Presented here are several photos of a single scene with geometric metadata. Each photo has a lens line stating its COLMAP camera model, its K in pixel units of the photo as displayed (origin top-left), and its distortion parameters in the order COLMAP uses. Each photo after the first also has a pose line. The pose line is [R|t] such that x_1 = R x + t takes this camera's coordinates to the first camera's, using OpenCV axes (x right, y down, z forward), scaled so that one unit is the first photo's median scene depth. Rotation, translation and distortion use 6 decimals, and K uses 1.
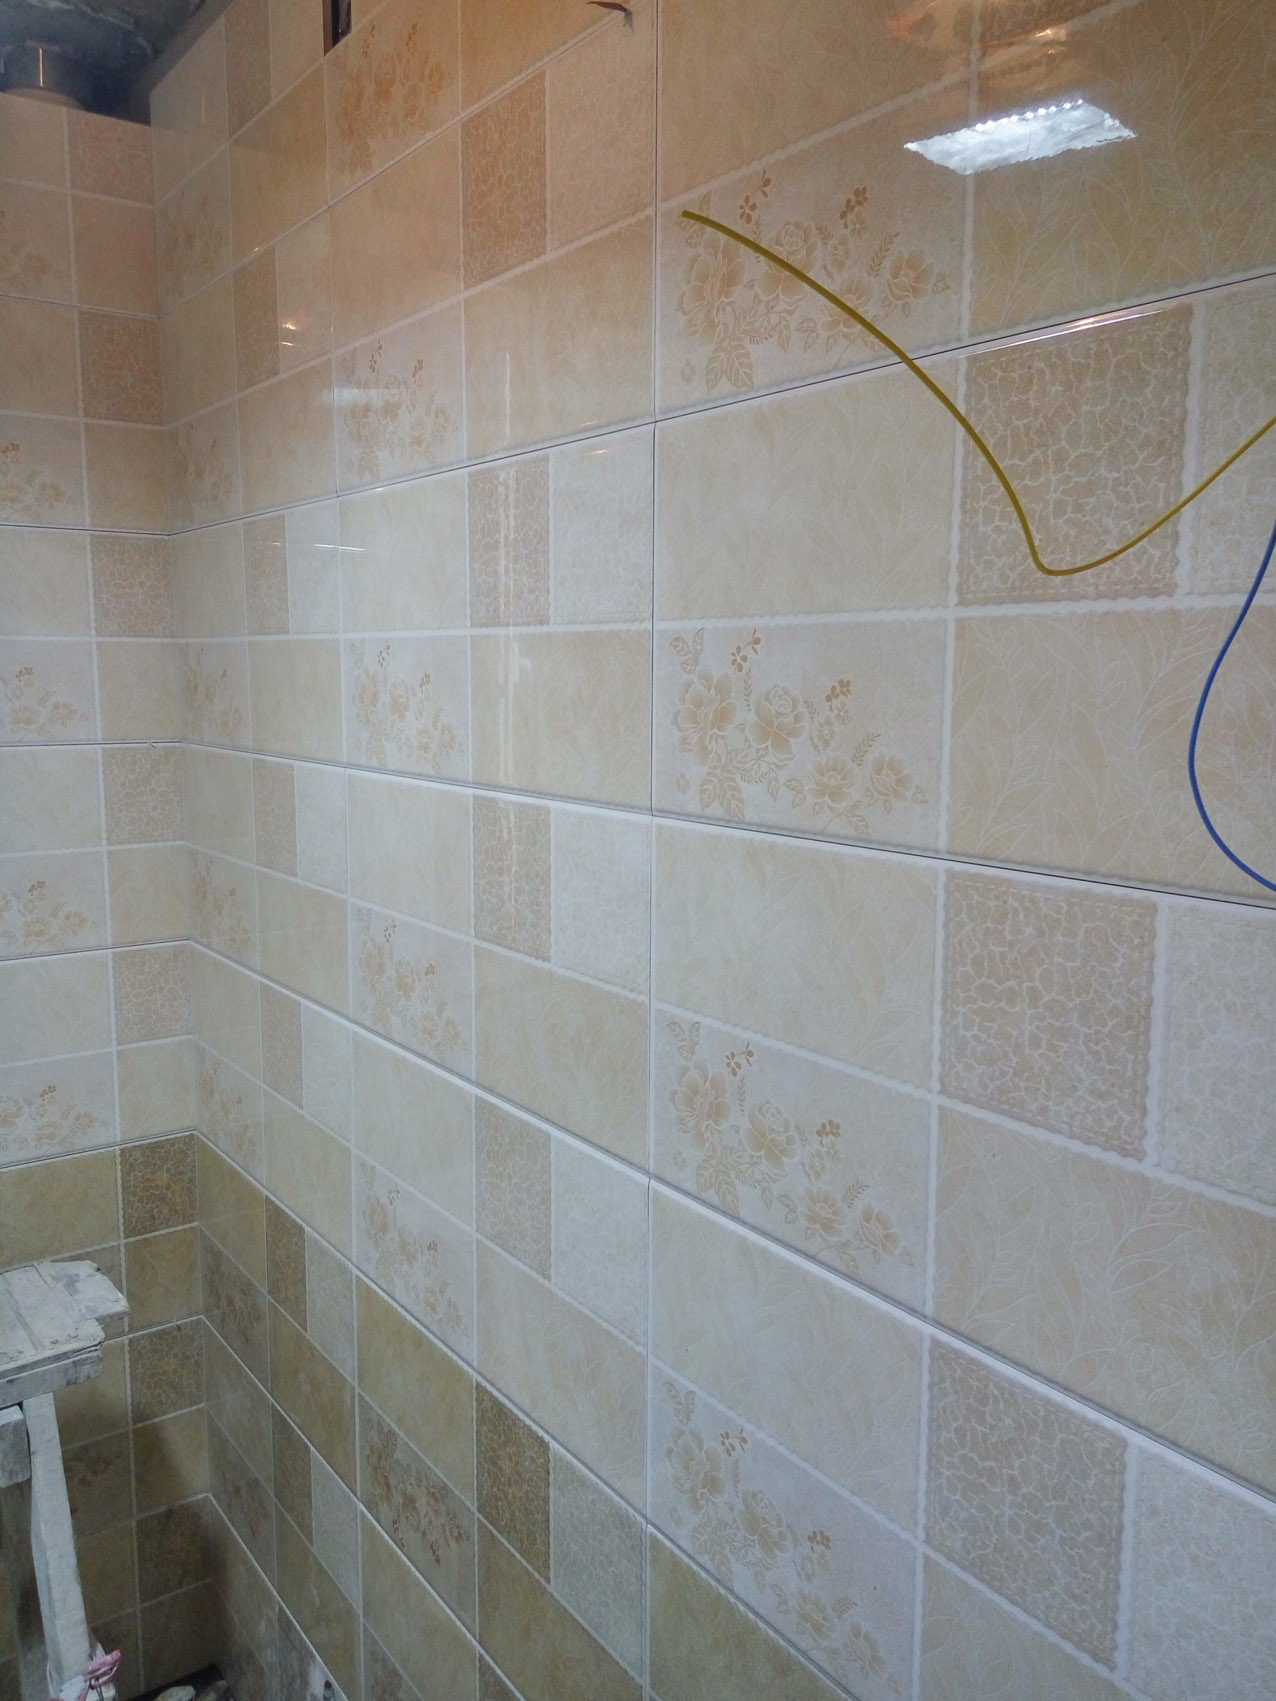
lens RADIAL K [[1360.1, 0, 637.3], [0, 1360.1, 846.7], [0, 0, 1]] dist [0.068906, -0.084963]
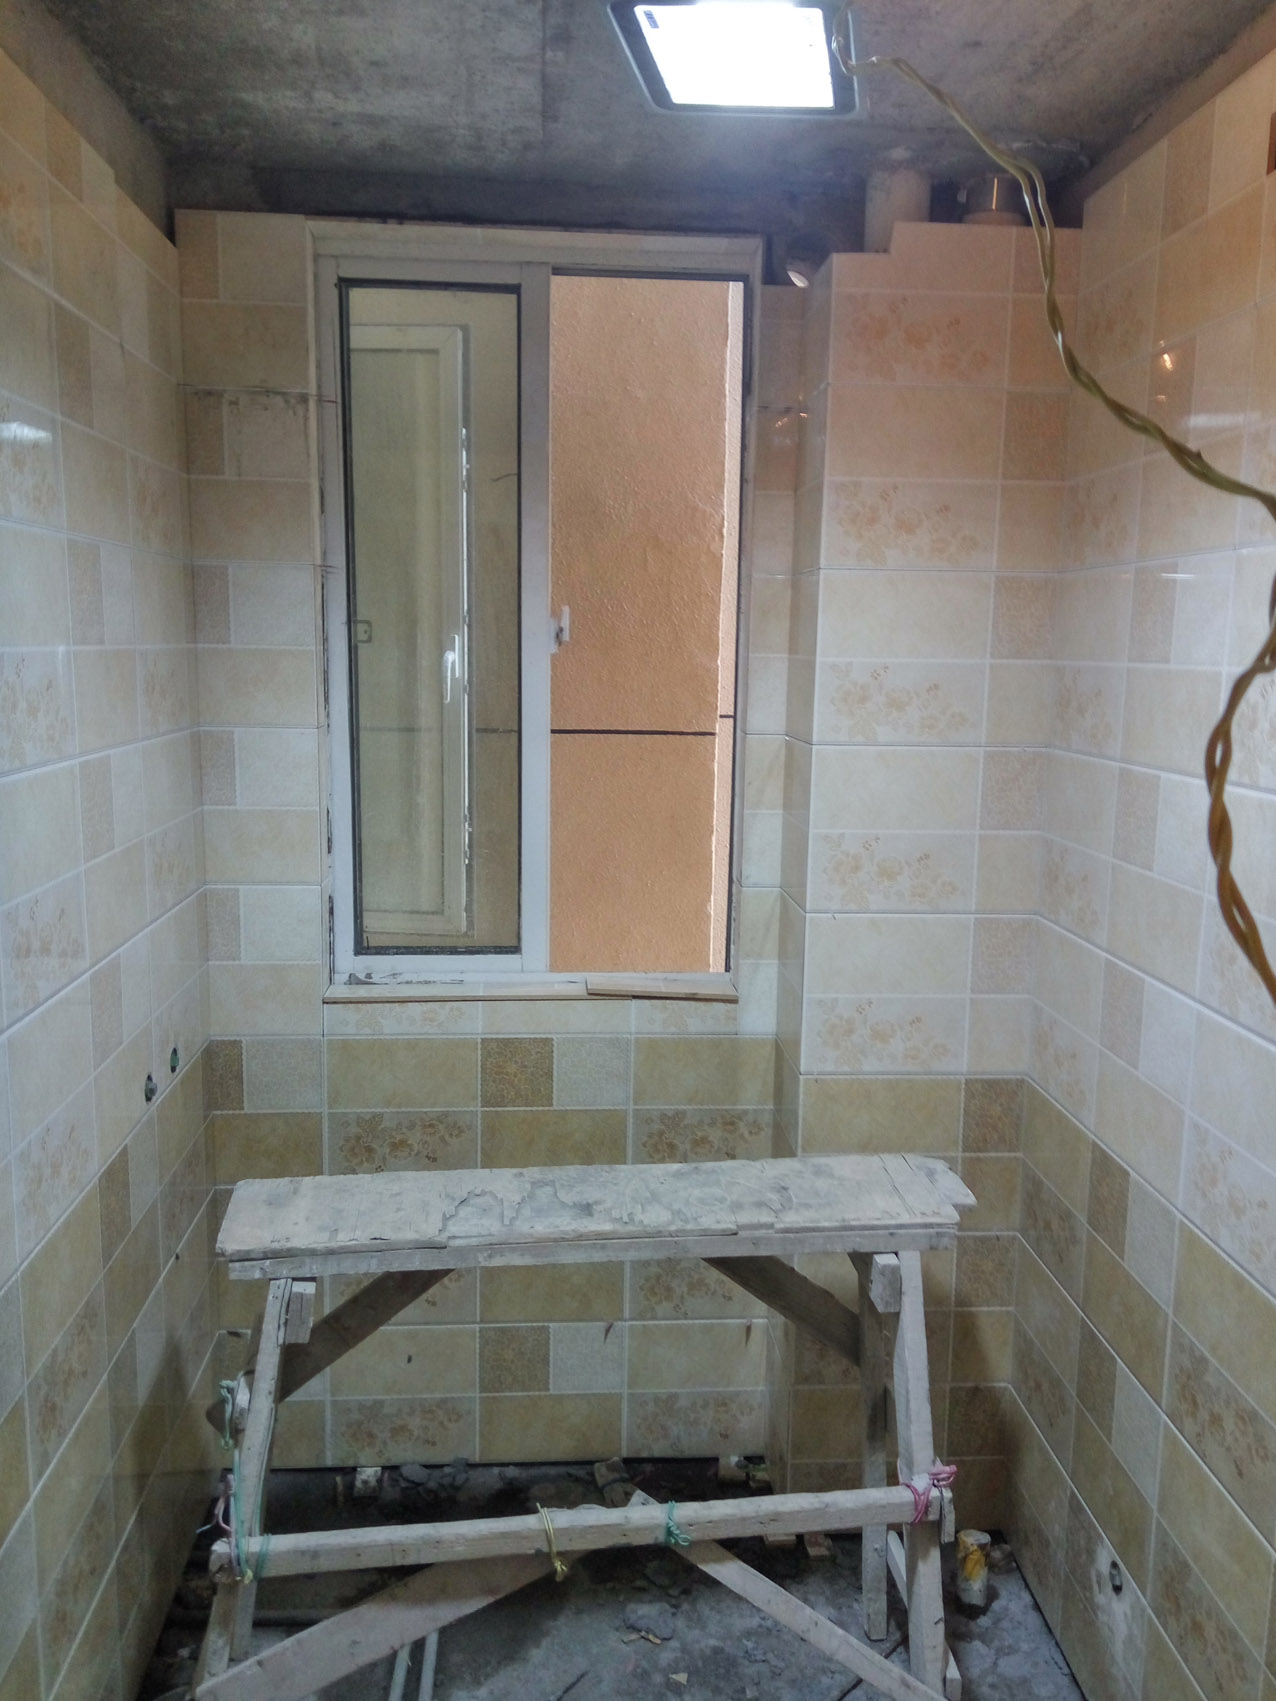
lens RADIAL K [[1360.1, 0, 626.8], [0, 1360.1, 840.9], [0, 0, 1]] dist [0.068906, -0.084963]
pose [[0.850614, 0.090533, -0.517938, -0.026177], [-0.087441, 0.995705, 0.030439, -0.000427], [0.518469, 0.019397, 0.854876, -0.217666]]
